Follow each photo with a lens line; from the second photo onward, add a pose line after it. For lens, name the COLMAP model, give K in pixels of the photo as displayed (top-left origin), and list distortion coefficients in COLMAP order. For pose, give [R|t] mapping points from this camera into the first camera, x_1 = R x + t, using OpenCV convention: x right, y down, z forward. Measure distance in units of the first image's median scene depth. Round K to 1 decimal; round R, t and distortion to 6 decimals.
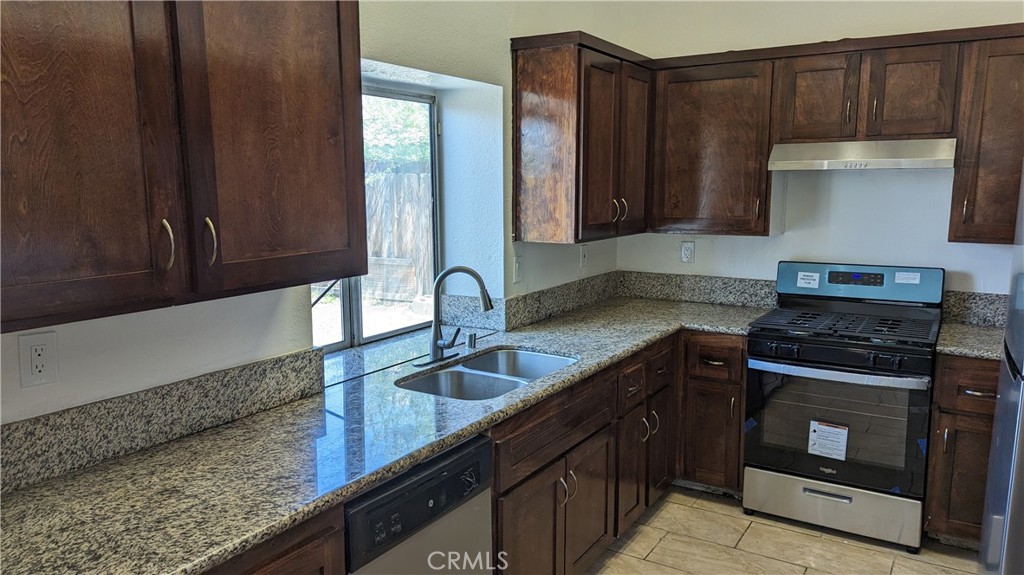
lens RADIAL K [[732.4, 0, 517.6], [0, 732.4, 289.8], [0, 0, 1]] dist [0.071173, -0.062934]
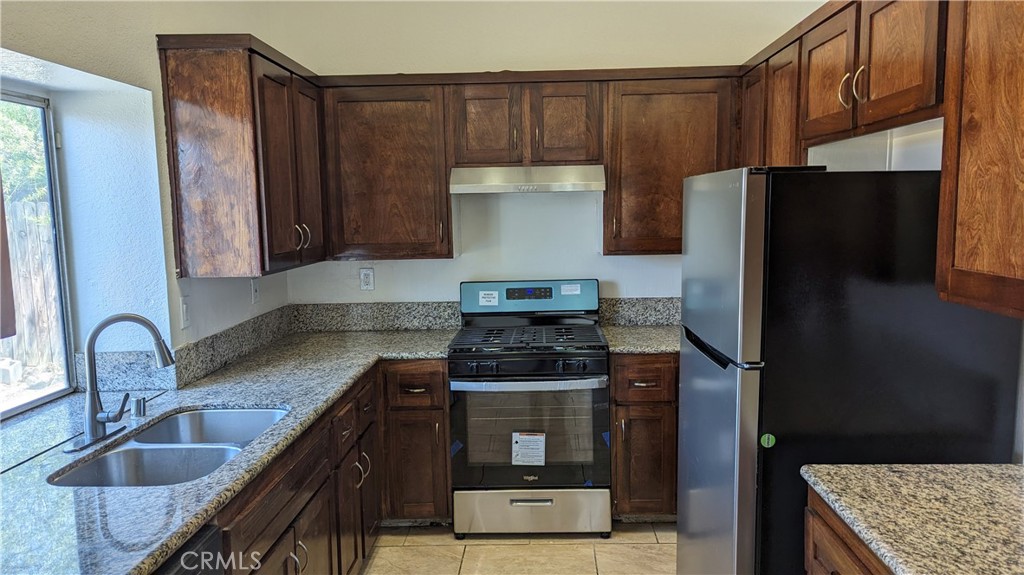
lens RADIAL K [[732.4, 0, 521.7], [0, 732.4, 287.5], [0, 0, 1]] dist [0.071173, -0.062934]
pose [[0.865495, -0.070096, 0.495989, -0.087277], [0.091021, 0.995684, -0.018116, -0.005995], [-0.492578, 0.060825, 0.868140, 0.088344]]
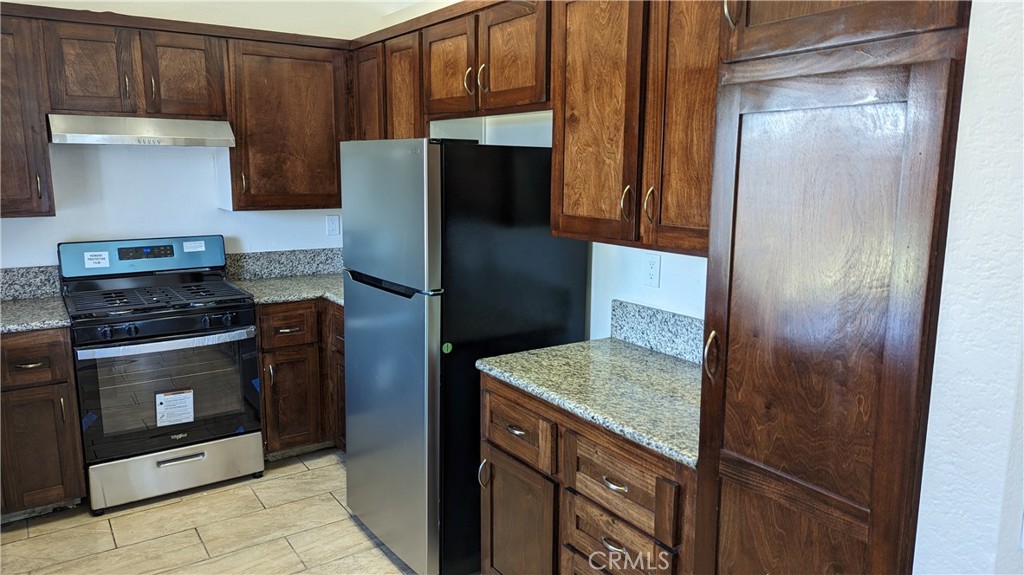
lens RADIAL K [[732.4, 0, 523.0], [0, 732.4, 289.8], [0, 0, 1]] dist [0.071173, -0.062934]
pose [[0.405005, -0.154026, 0.901247, -0.289961], [0.126707, 0.985652, 0.111511, -0.013937], [-0.905492, 0.069031, 0.418711, 0.110460]]
